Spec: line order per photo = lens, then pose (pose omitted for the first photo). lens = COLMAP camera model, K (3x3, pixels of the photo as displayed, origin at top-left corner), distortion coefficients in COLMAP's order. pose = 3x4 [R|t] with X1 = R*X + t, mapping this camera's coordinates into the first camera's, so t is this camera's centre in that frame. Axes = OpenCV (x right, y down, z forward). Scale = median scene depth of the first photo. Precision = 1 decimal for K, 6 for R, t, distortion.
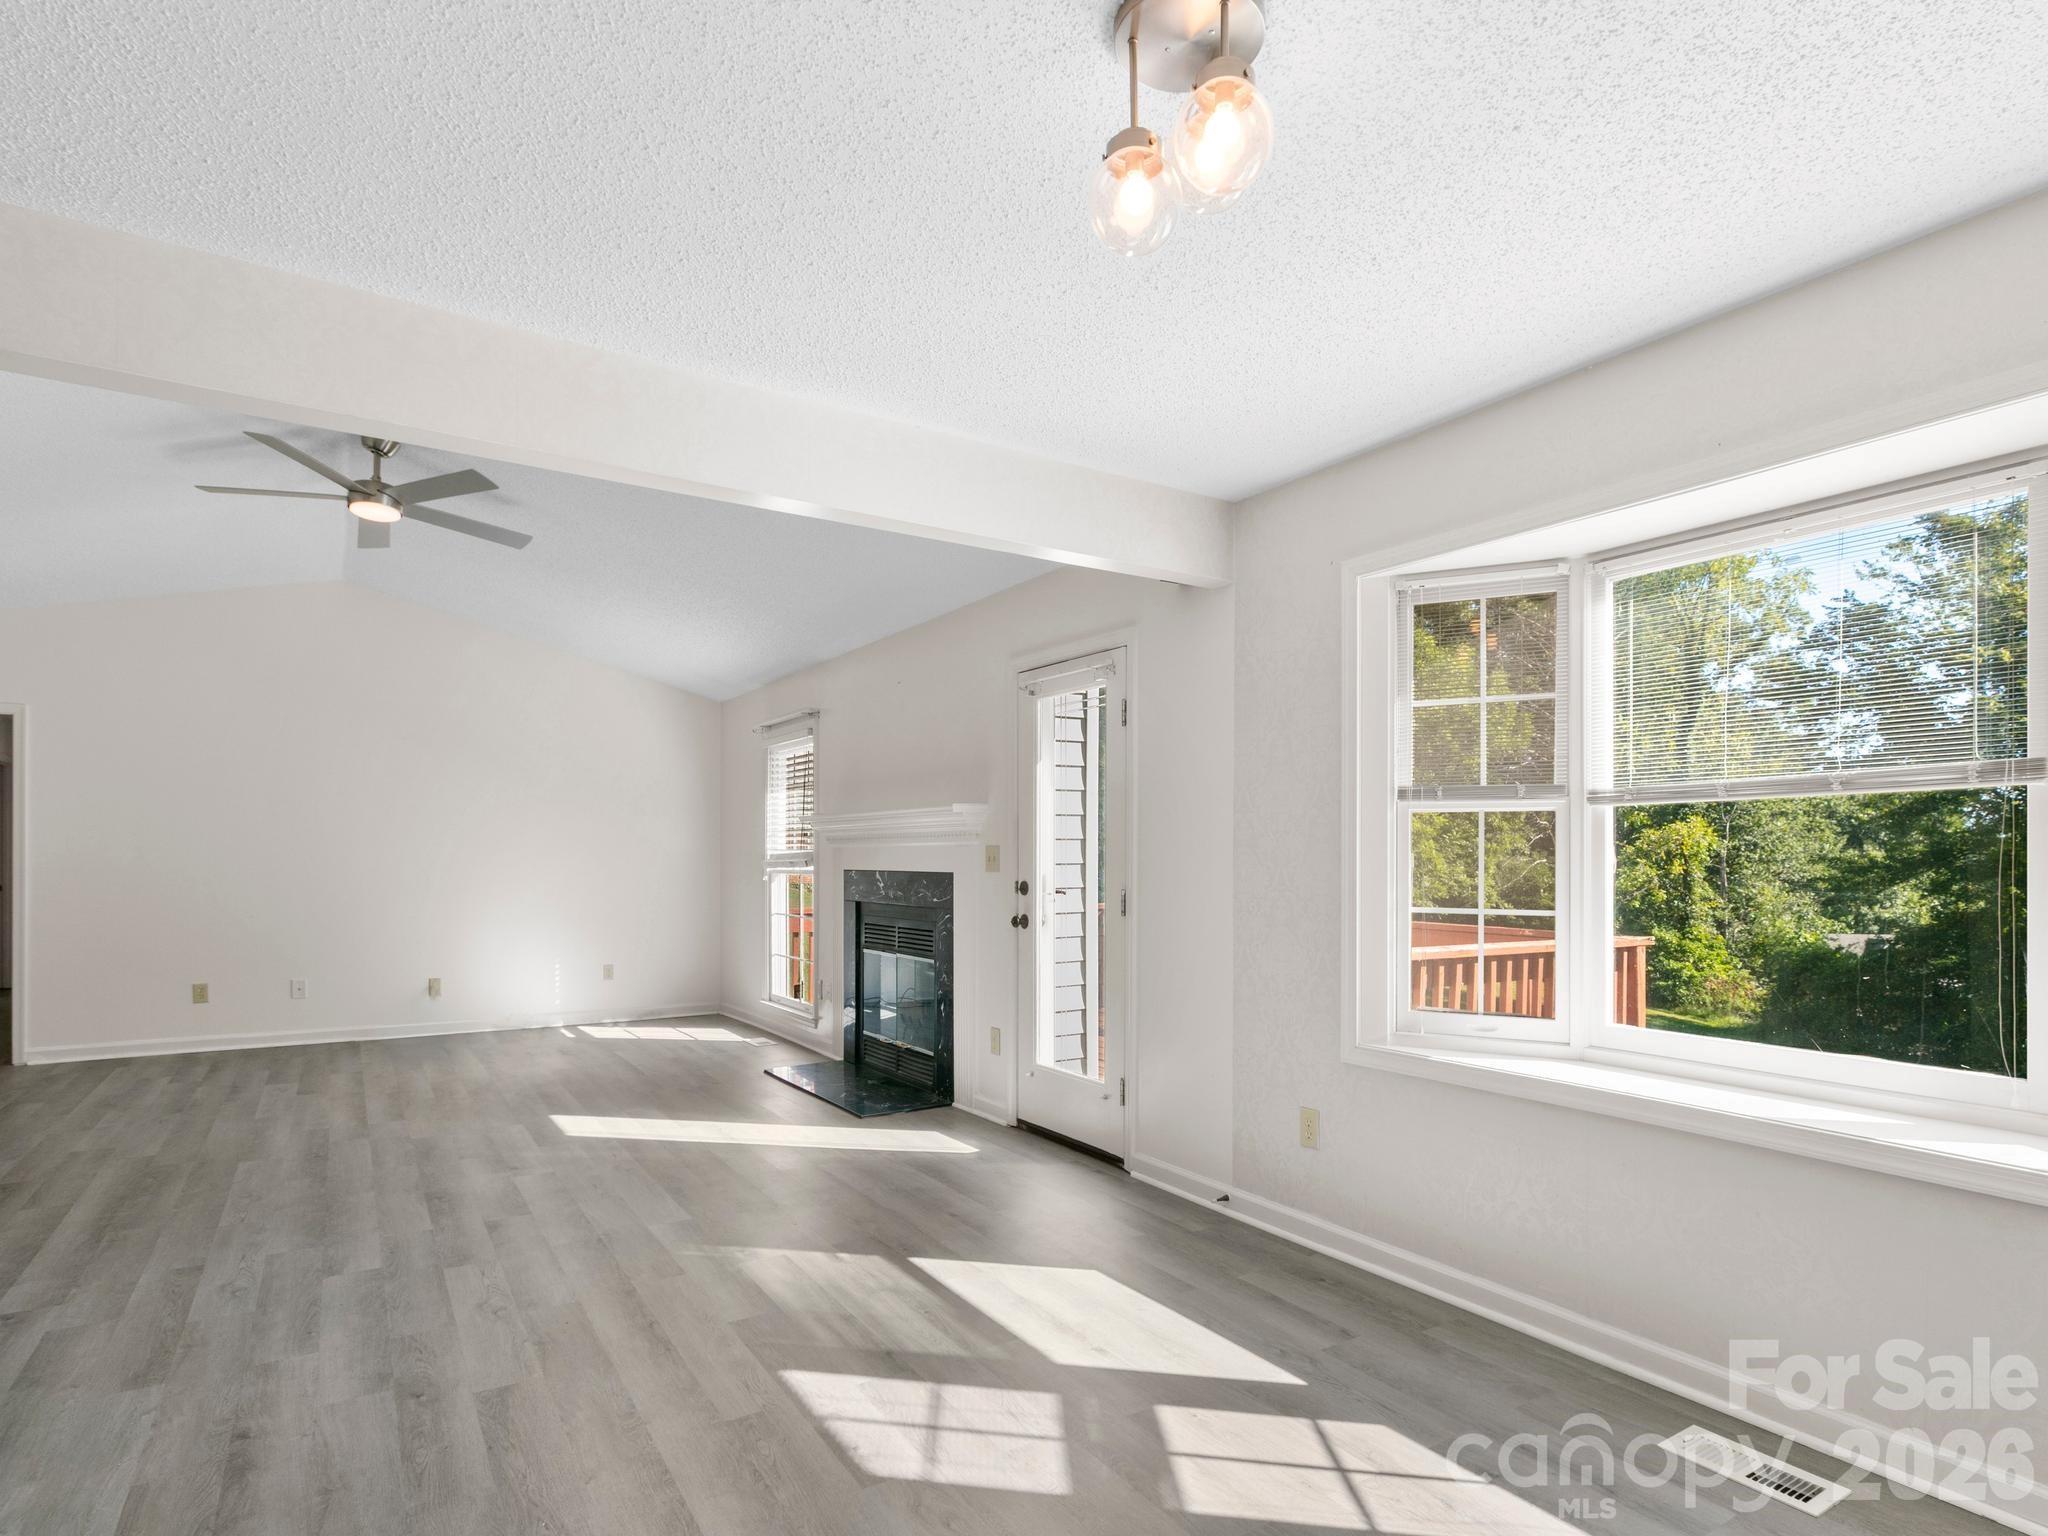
lens RADIAL K [[1103.2, 0, 1045.7], [0, 1103.2, 859.6], [0, 0, 1]] dist [0.003226, 0.000894]
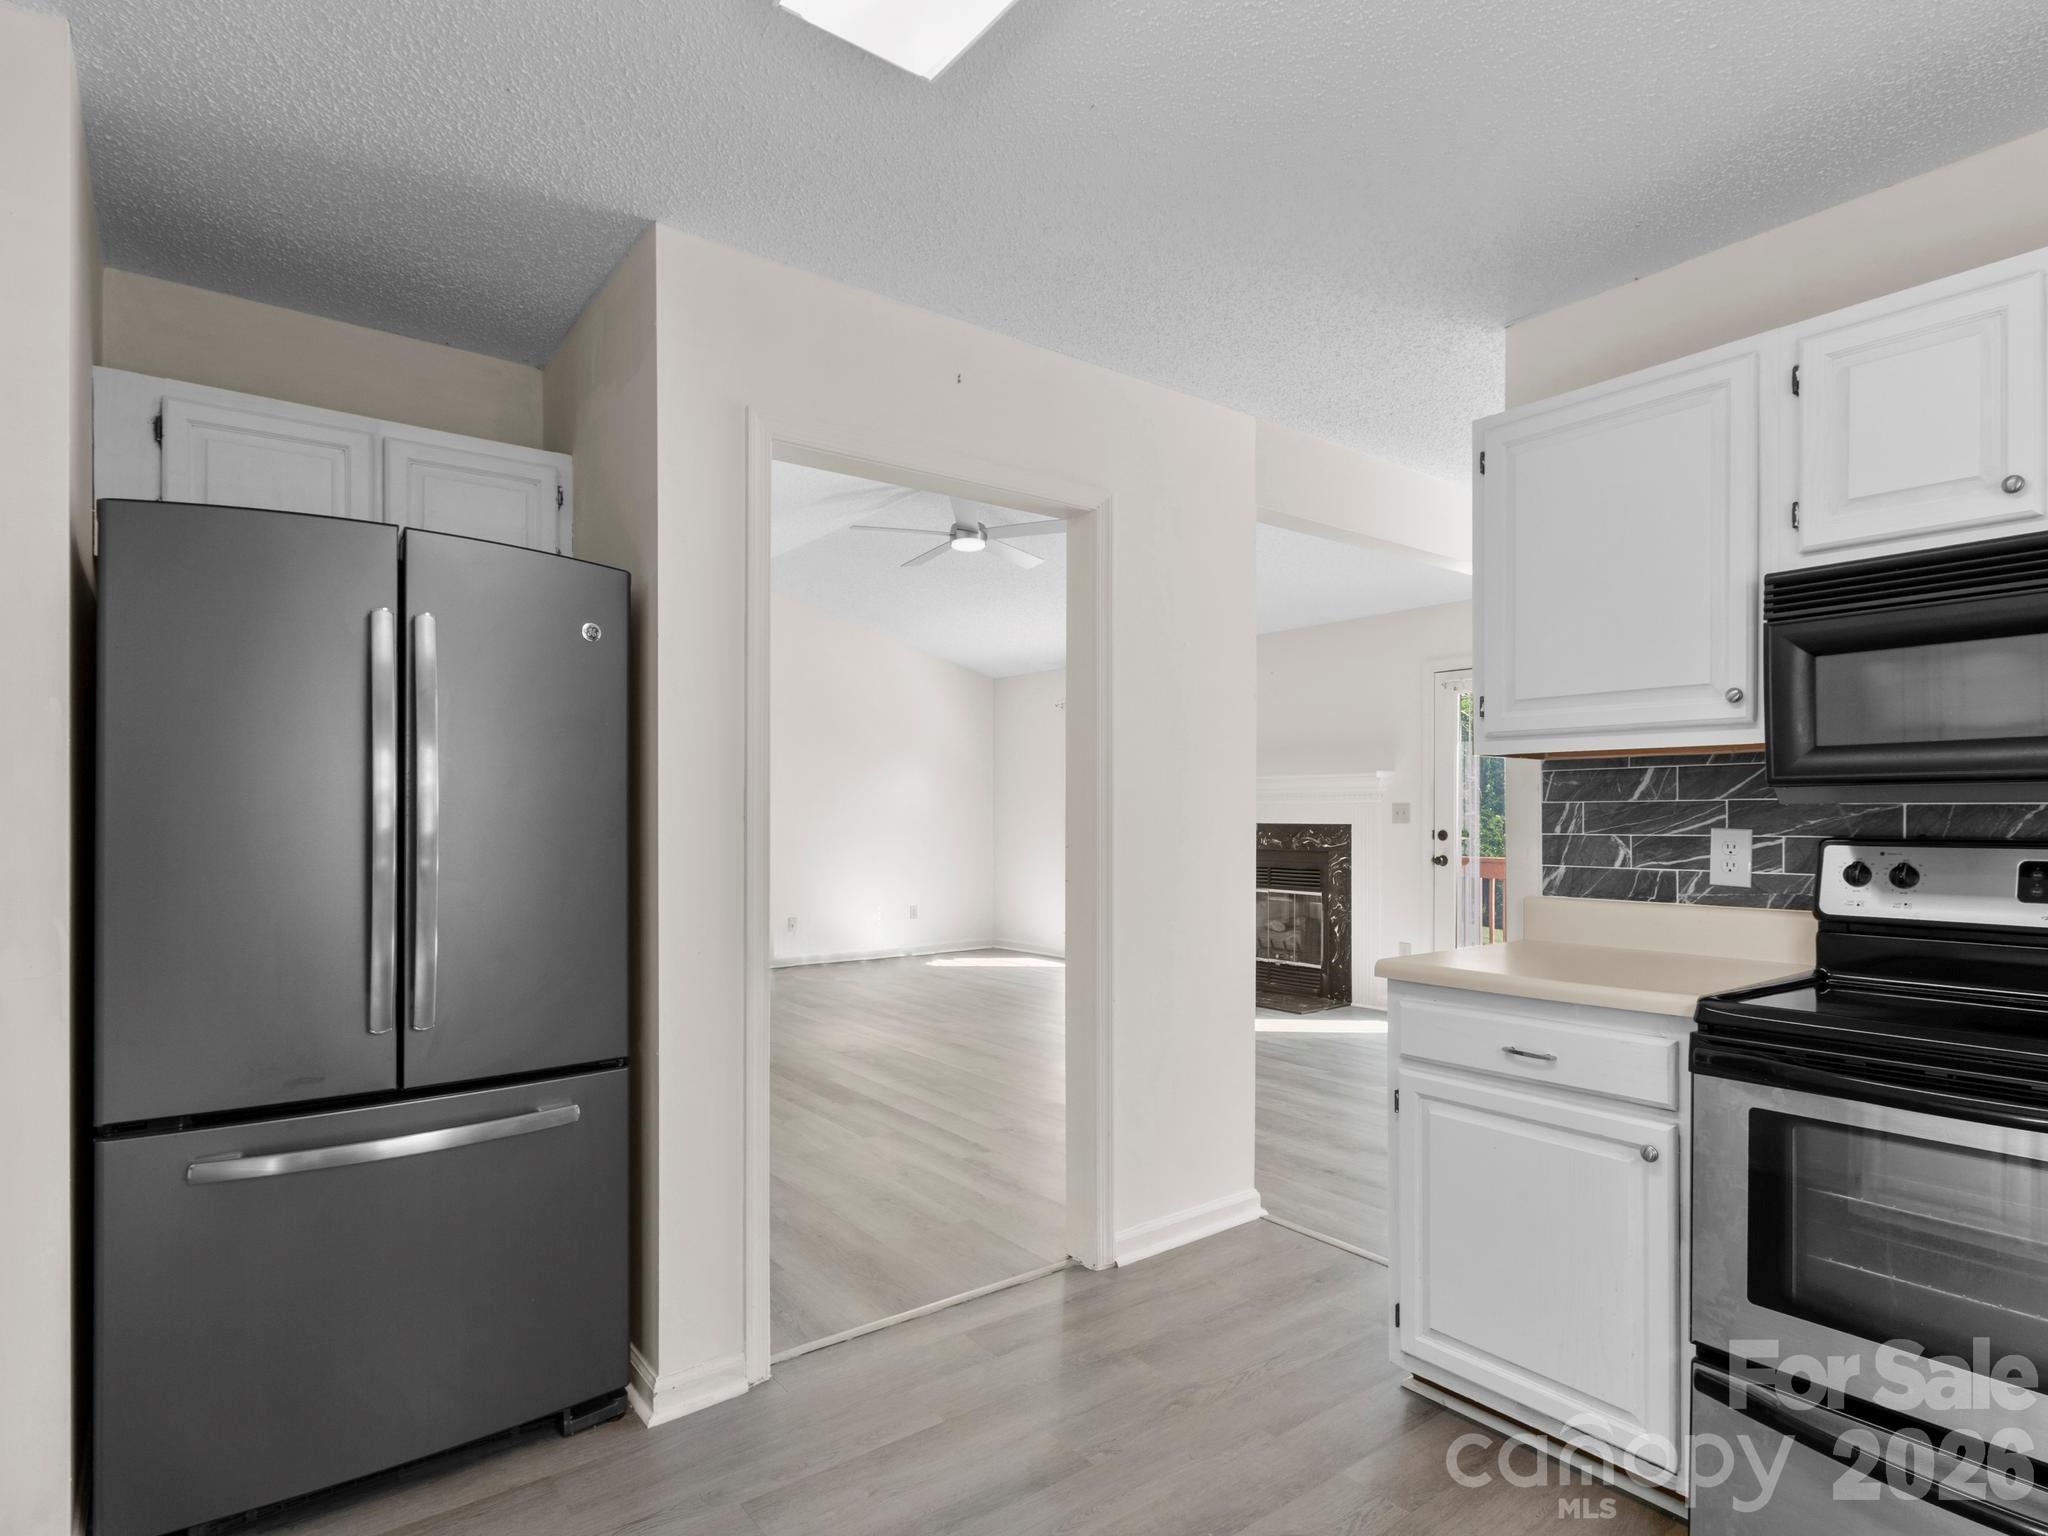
lens RADIAL K [[1092.3, 0, 1049.7], [0, 1092.3, 809.9], [0, 0, 1]] dist [-0.000093, 0.000225]
pose [[0.996138, -0.002447, 0.087765, -0.643248], [0.002761, 0.999990, -0.003461, -0.001884], [-0.087756, 0.003690, 0.996135, -0.280905]]
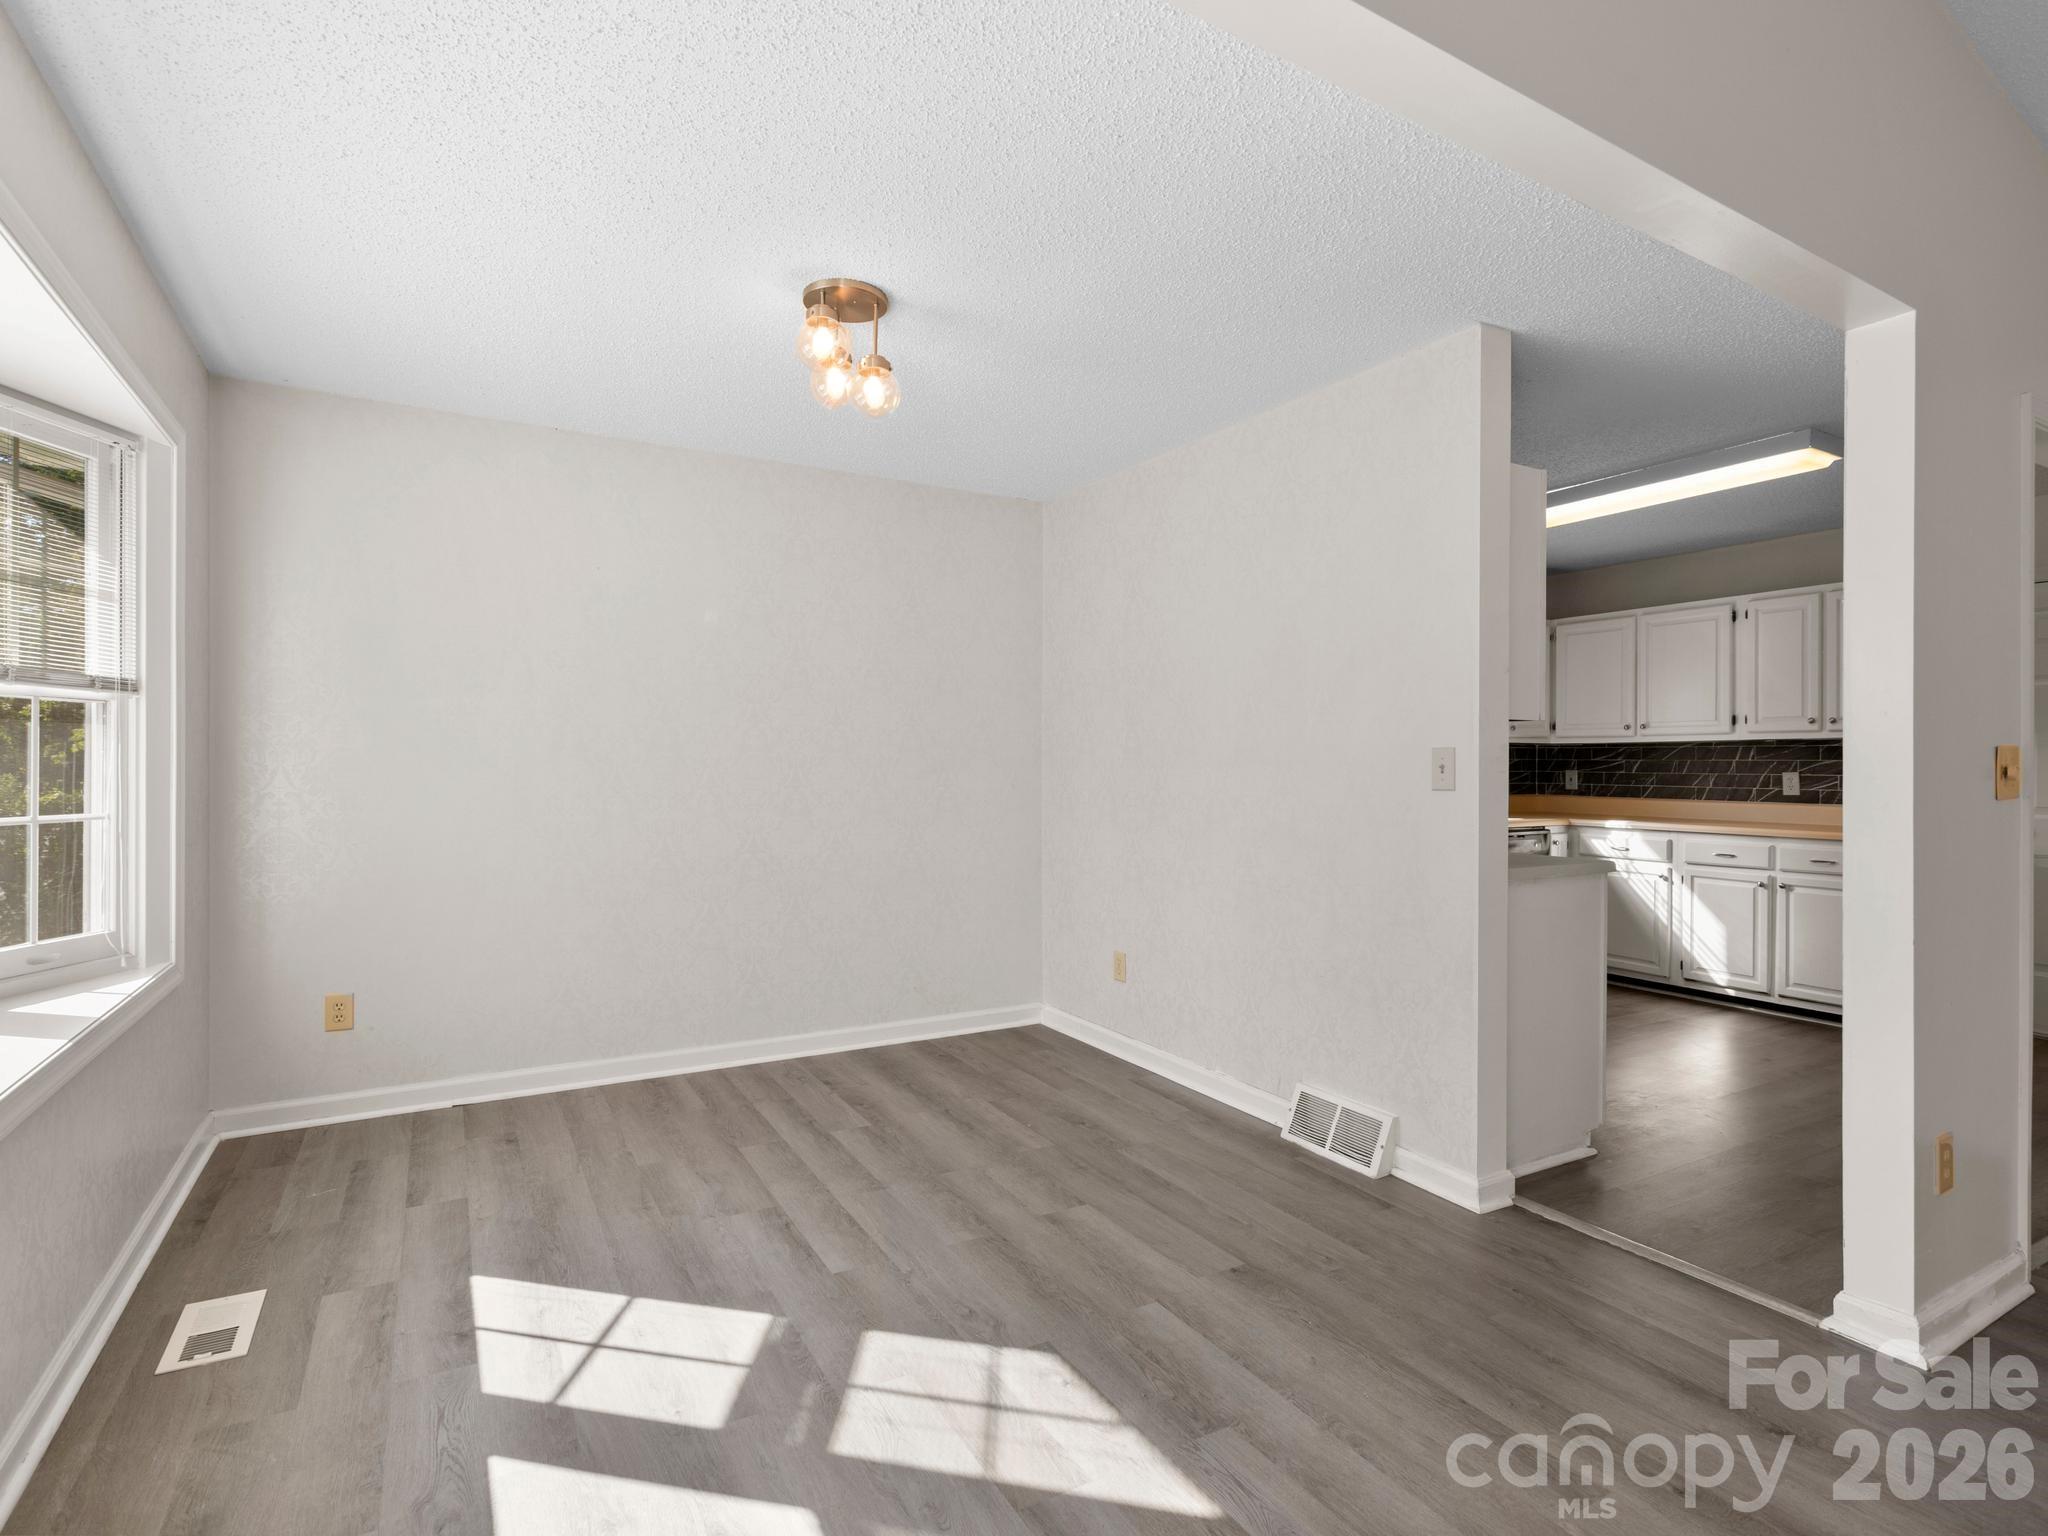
lens RADIAL K [[1043.9, 0, 1028.0], [0, 1043.9, 765.8], [0, 0, 1]] dist [0.002988, 0.000875]
pose [[-0.998539, -0.007221, 0.053560, -0.091405], [-0.007098, 0.999972, 0.002495, 0.000978], [-0.053577, 0.002111, -0.998562, 0.935183]]
